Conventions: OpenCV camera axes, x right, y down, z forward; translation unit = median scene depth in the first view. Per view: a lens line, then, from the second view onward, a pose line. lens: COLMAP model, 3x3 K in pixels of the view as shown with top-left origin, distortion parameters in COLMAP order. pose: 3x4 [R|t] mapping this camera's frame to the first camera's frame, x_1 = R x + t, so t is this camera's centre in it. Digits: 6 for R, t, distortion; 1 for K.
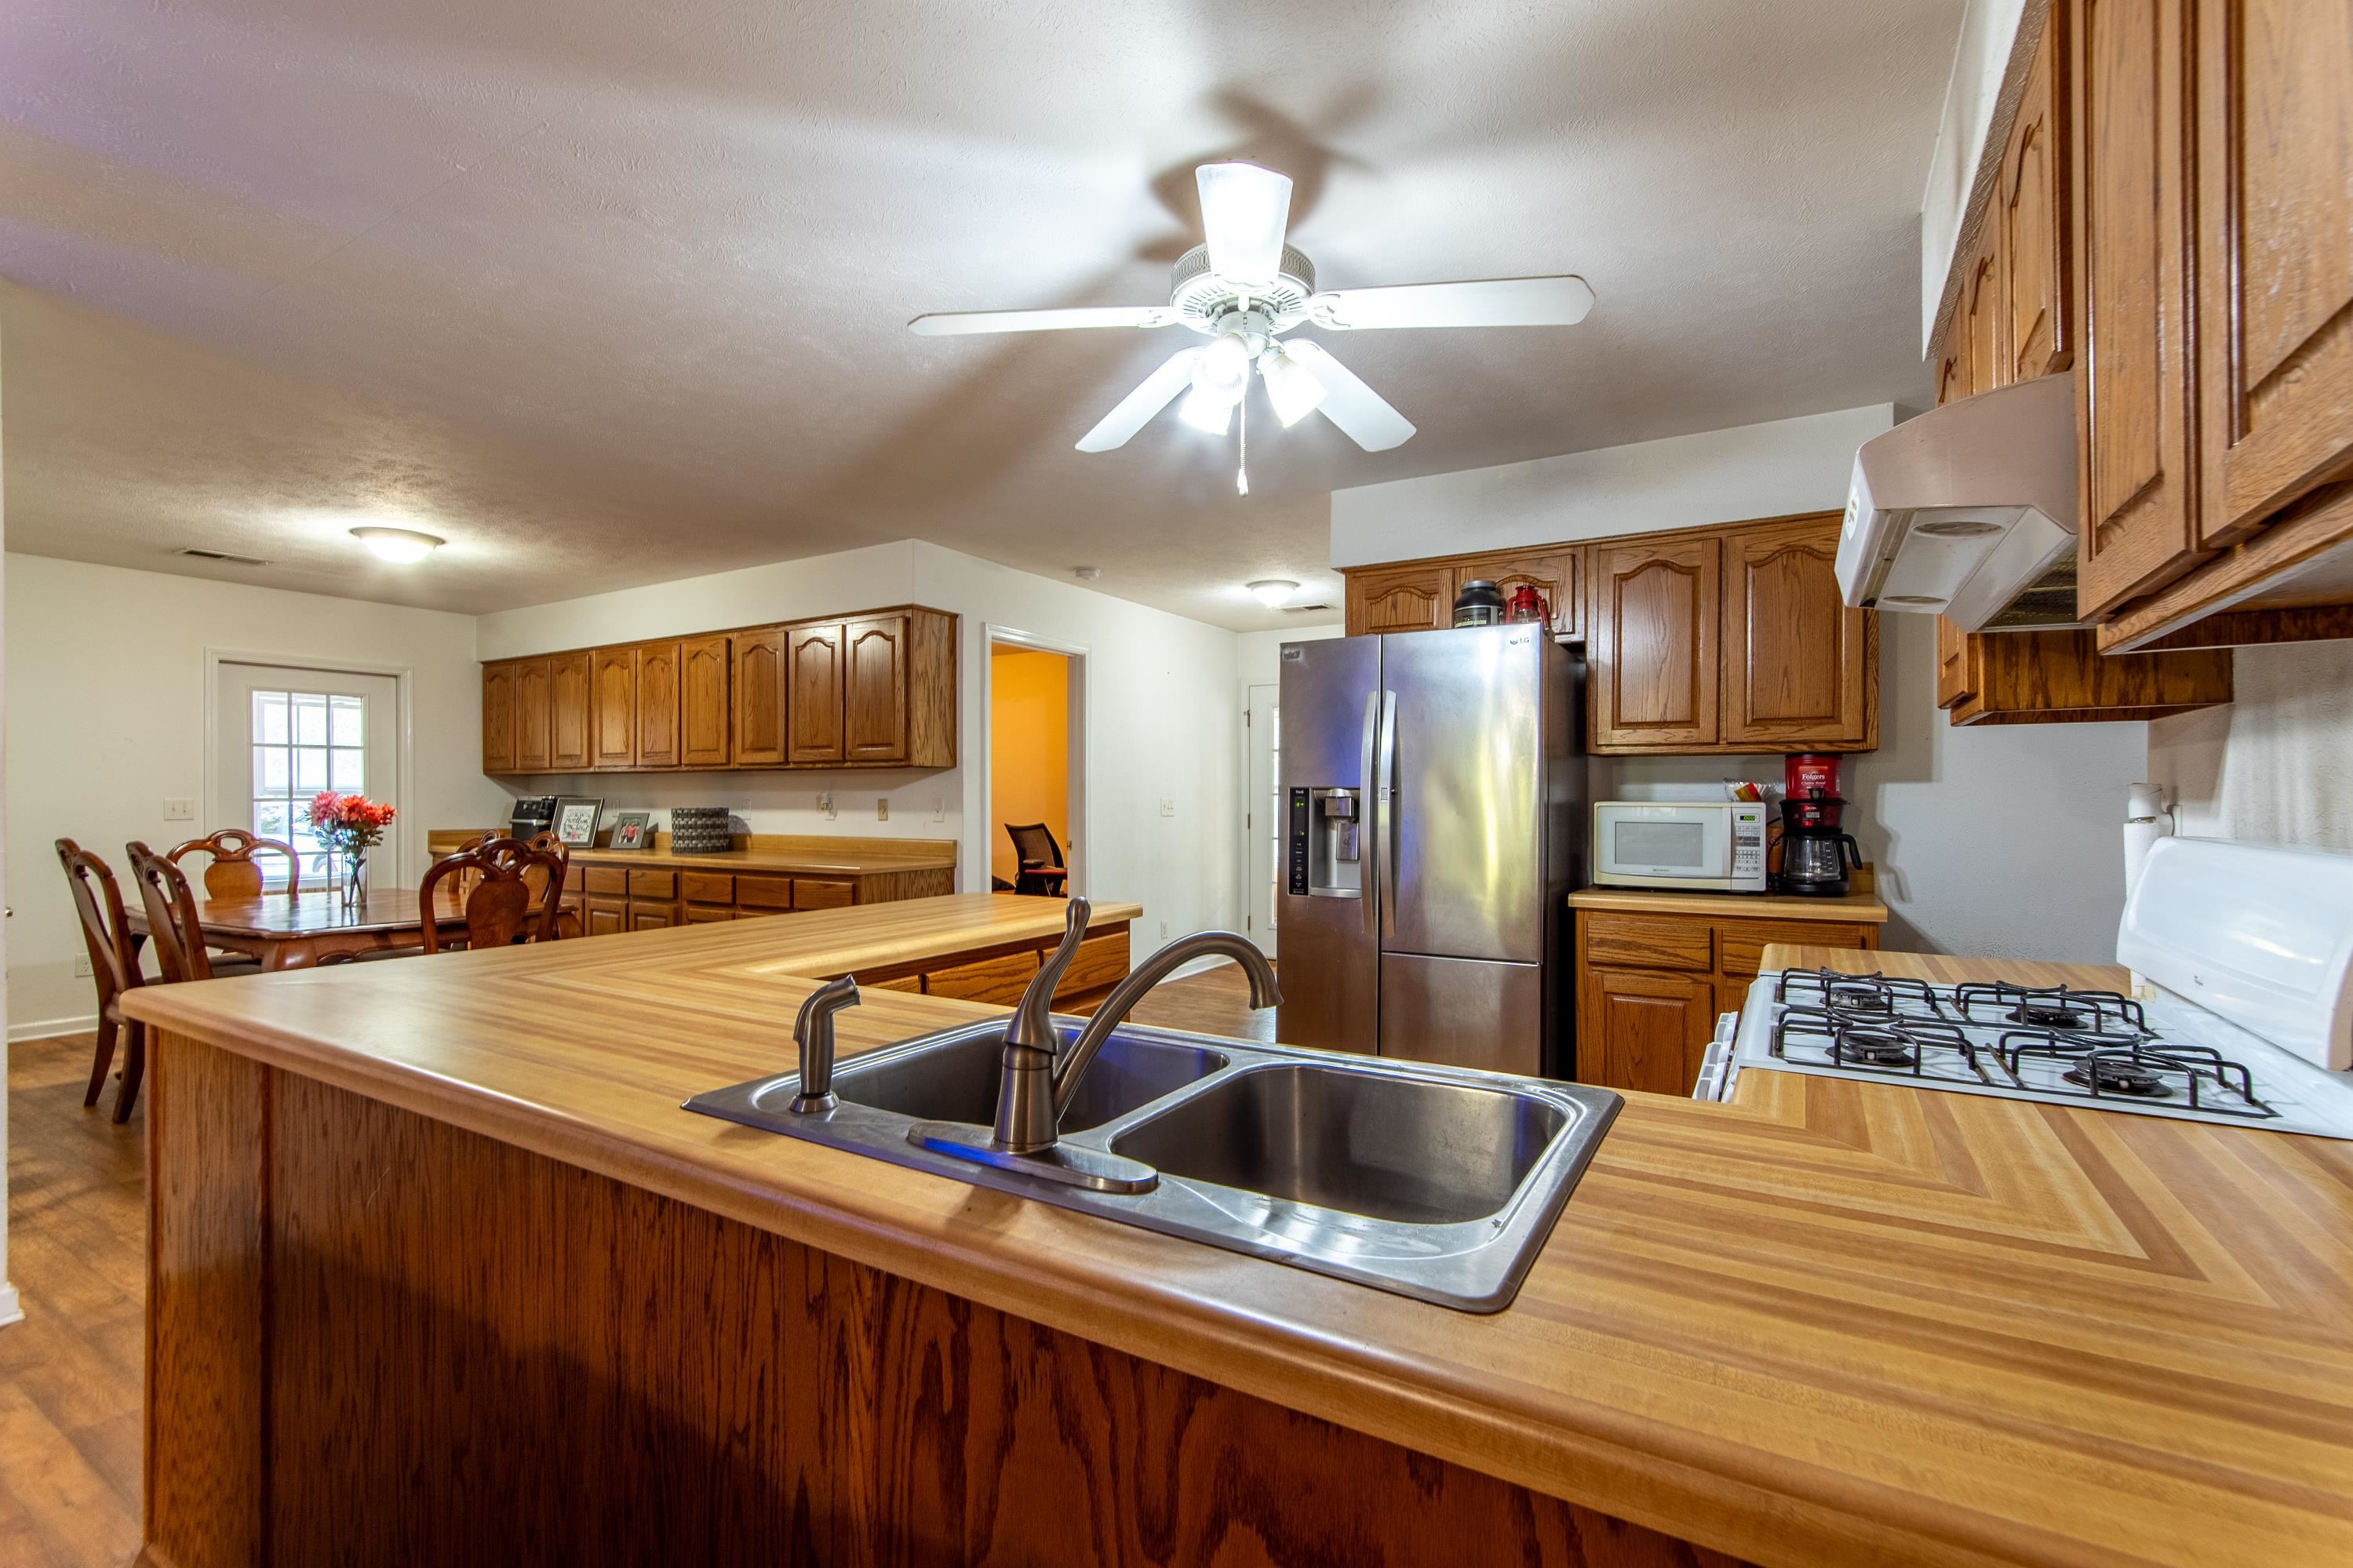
lens RADIAL K [[1031.7, 0, 1177.1], [0, 1031.7, 797.4], [0, 0, 1]] dist [-0.001174, 0.000985]
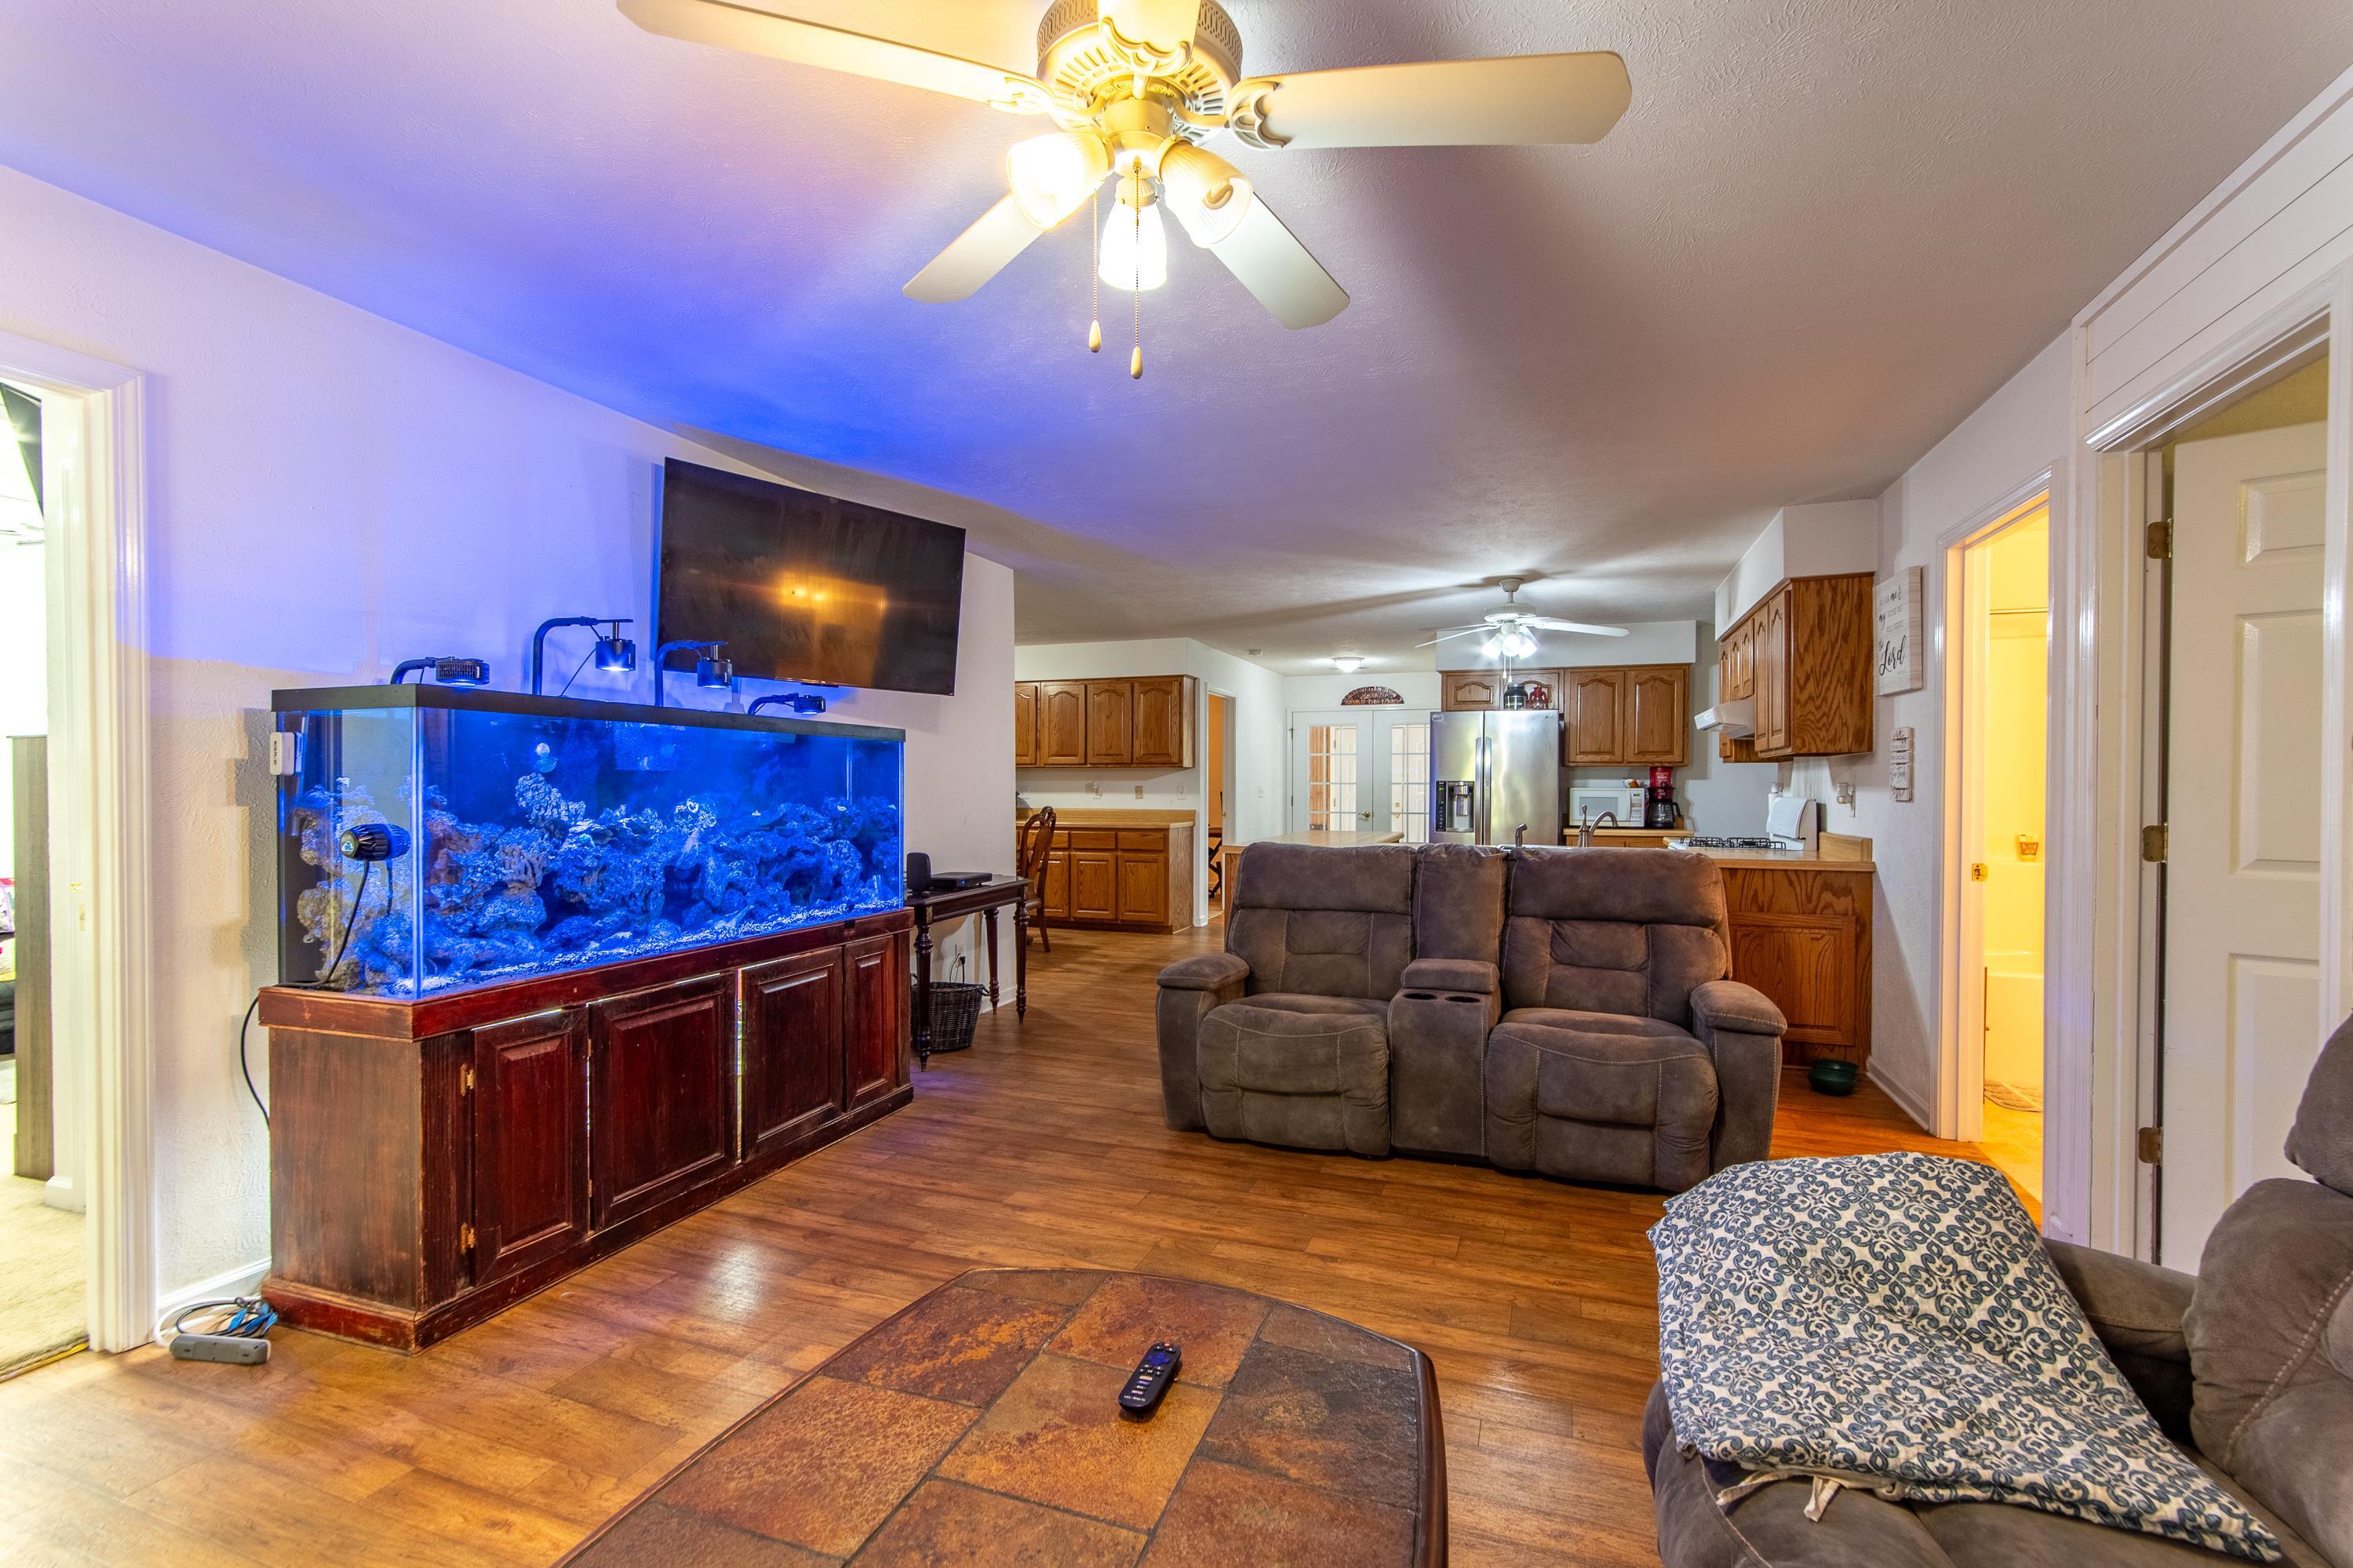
lens RADIAL K [[1031.7, 0, 1177.1], [0, 1031.7, 797.4], [0, 0, 1]] dist [-0.001174, 0.000985]
pose [[0.980038, -0.000113, 0.198811, -0.867088], [-0.002534, 0.999912, 0.013058, -0.002045], [-0.198795, -0.013301, 0.979951, -1.002900]]
